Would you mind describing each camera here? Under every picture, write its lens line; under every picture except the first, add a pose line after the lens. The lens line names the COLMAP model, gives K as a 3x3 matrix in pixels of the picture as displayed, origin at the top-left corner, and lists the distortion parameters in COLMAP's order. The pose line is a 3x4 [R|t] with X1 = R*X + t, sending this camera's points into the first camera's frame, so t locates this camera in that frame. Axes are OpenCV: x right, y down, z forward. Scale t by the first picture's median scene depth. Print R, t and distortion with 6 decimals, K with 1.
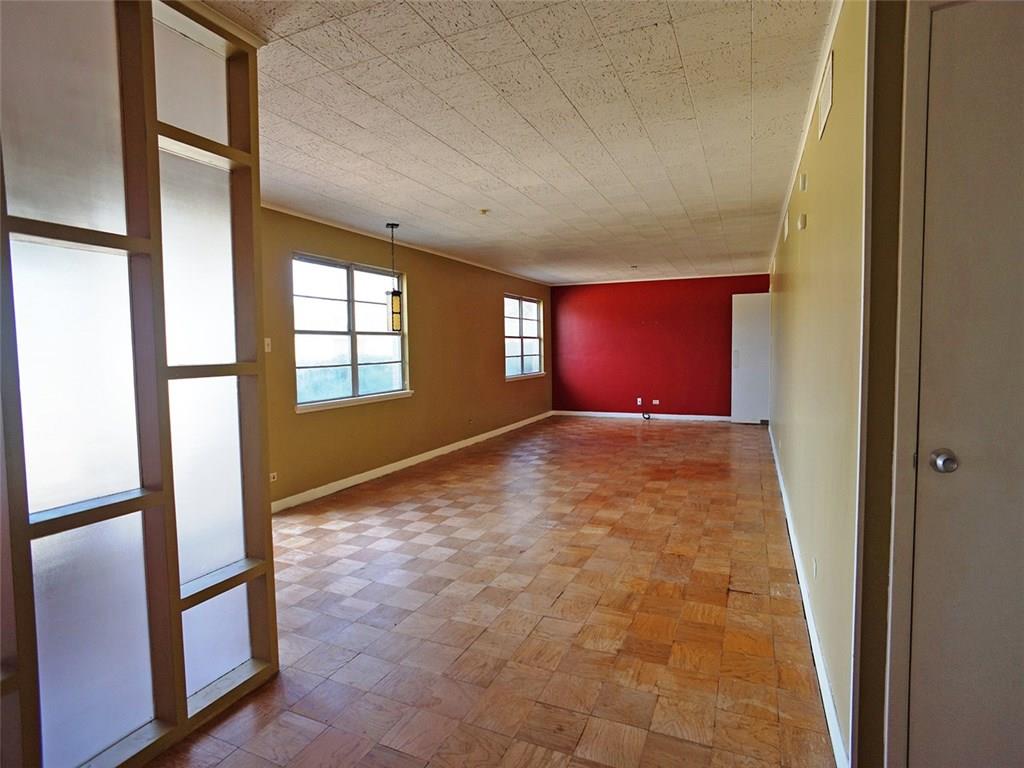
lens RADIAL K [[538.8, 0, 516.6], [0, 538.8, 386.1], [0, 0, 1]] dist [-0.025839, 0.010343]
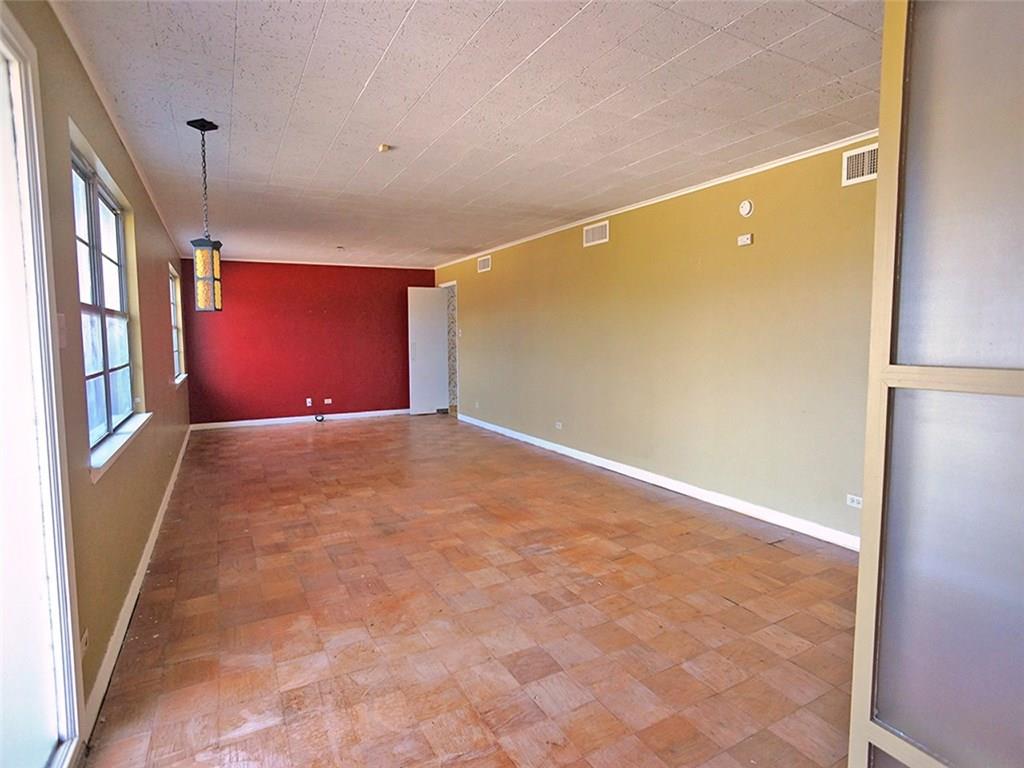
lens RADIAL K [[538.8, 0, 514.5], [0, 538.8, 375.9], [0, 0, 1]] dist [-0.025839, 0.010343]
pose [[0.612684, -0.051850, 0.788626, -0.483172], [0.057077, 0.998143, 0.021282, -0.025842], [-0.788265, 0.031973, 0.614505, 0.396638]]
